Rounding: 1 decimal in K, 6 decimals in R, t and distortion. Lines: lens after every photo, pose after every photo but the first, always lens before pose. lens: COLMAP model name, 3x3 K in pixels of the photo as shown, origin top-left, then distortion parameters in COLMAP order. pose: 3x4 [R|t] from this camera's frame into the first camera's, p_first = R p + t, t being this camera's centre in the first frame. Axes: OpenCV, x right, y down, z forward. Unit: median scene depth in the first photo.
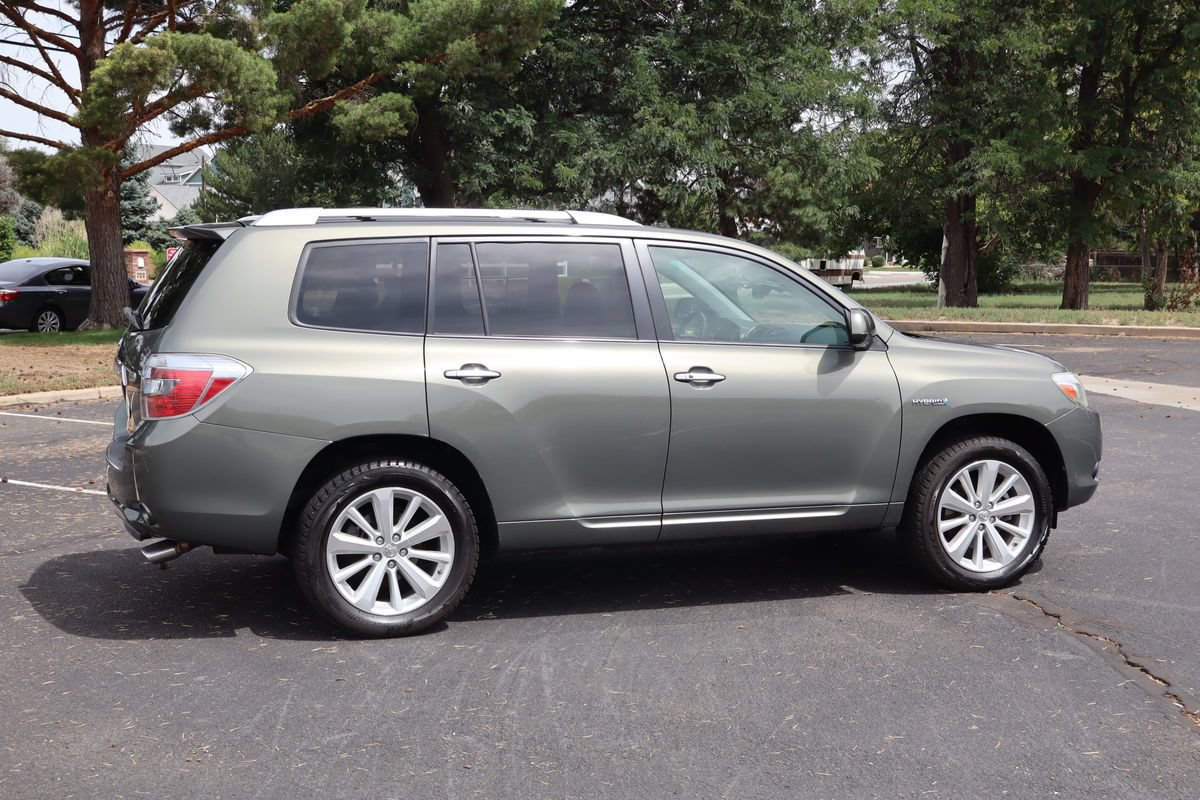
lens RADIAL K [[1658.5, 0, 643.2], [0, 1658.5, 397.5], [0, 0, 1]] dist [0.011367, 0.006776]
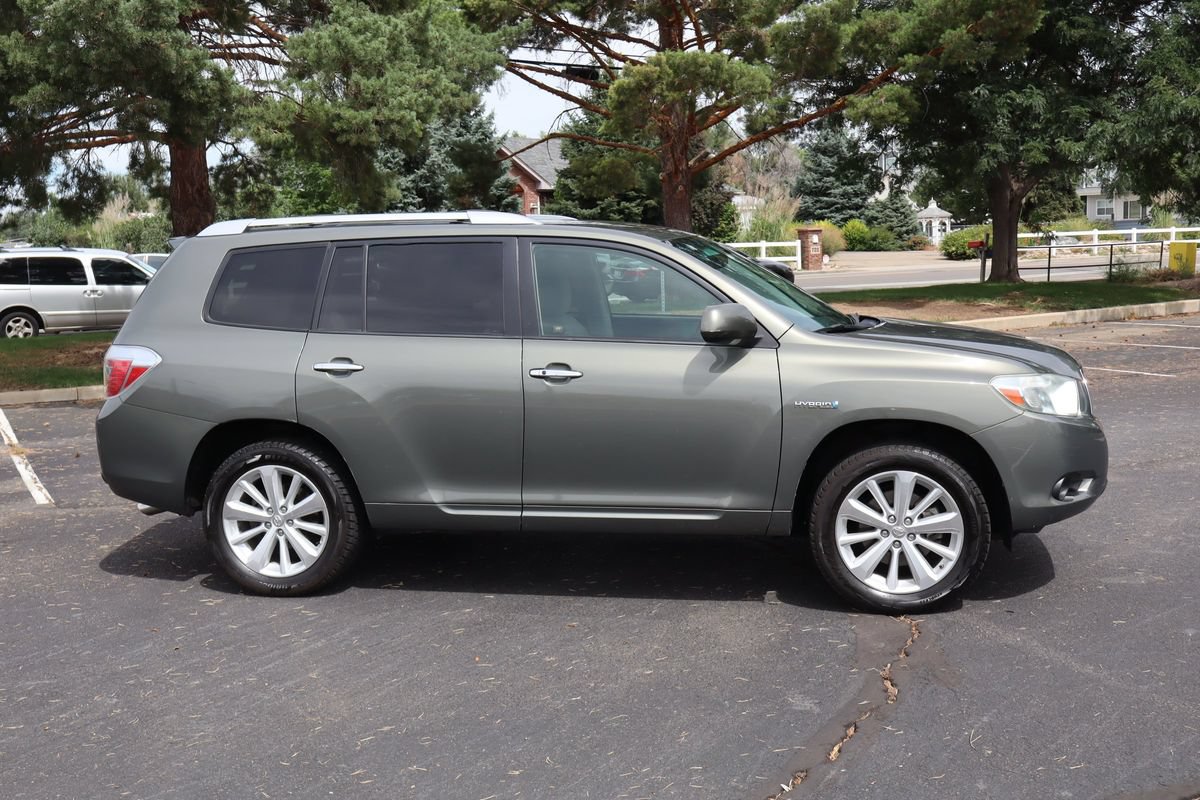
lens RADIAL K [[1399.2, 0, 600.0], [0, 1399.2, 400.0], [0, 0, 1]] dist [0.005124, 0.009697]
pose [[0.844080, 0.037409, -0.534910, 0.512019], [-0.016442, 0.998900, 0.043914, -0.033850], [0.535965, -0.028272, 0.843767, 0.294290]]
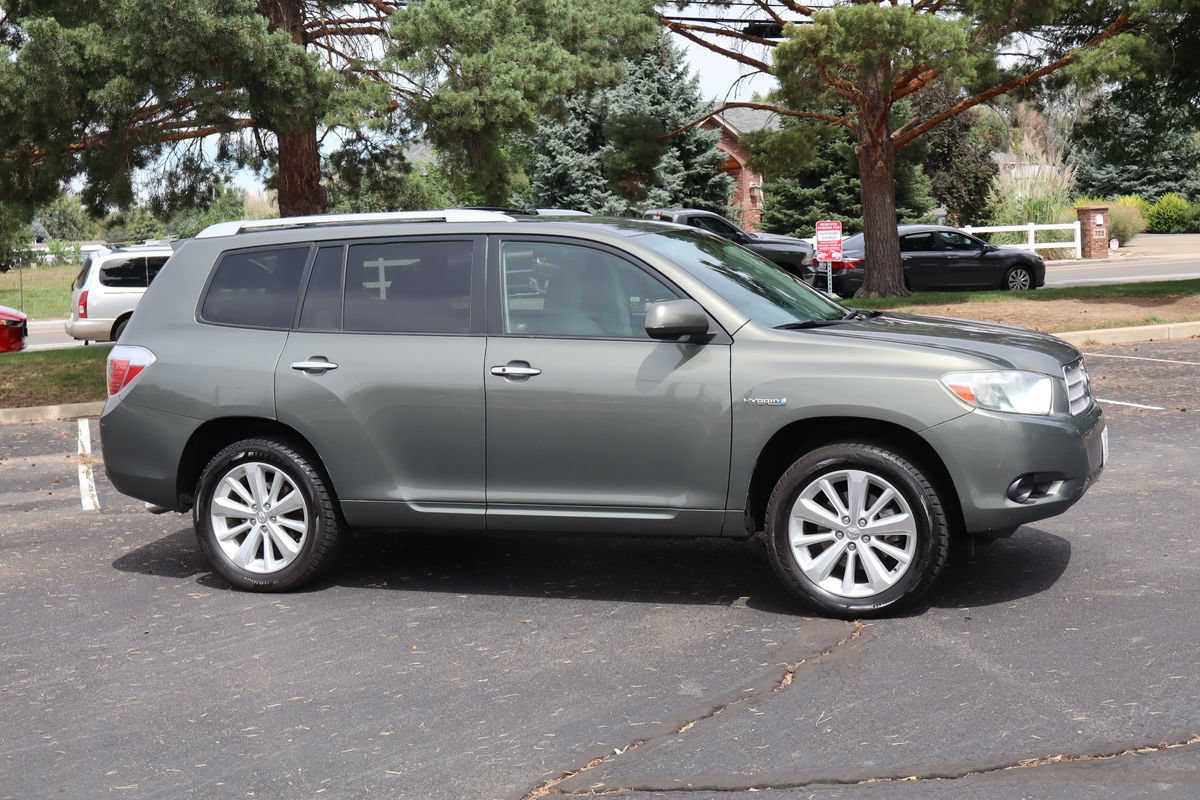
lens RADIAL K [[1762.9, 0, 573.1], [0, 1762.9, 399.6], [0, 0, 1]] dist [0.010636, -0.008404]
pose [[0.731727, 0.030520, -0.680914, 0.788681], [-0.012460, 0.999429, 0.031407, -0.028833], [0.681484, -0.014497, 0.731689, 0.238215]]
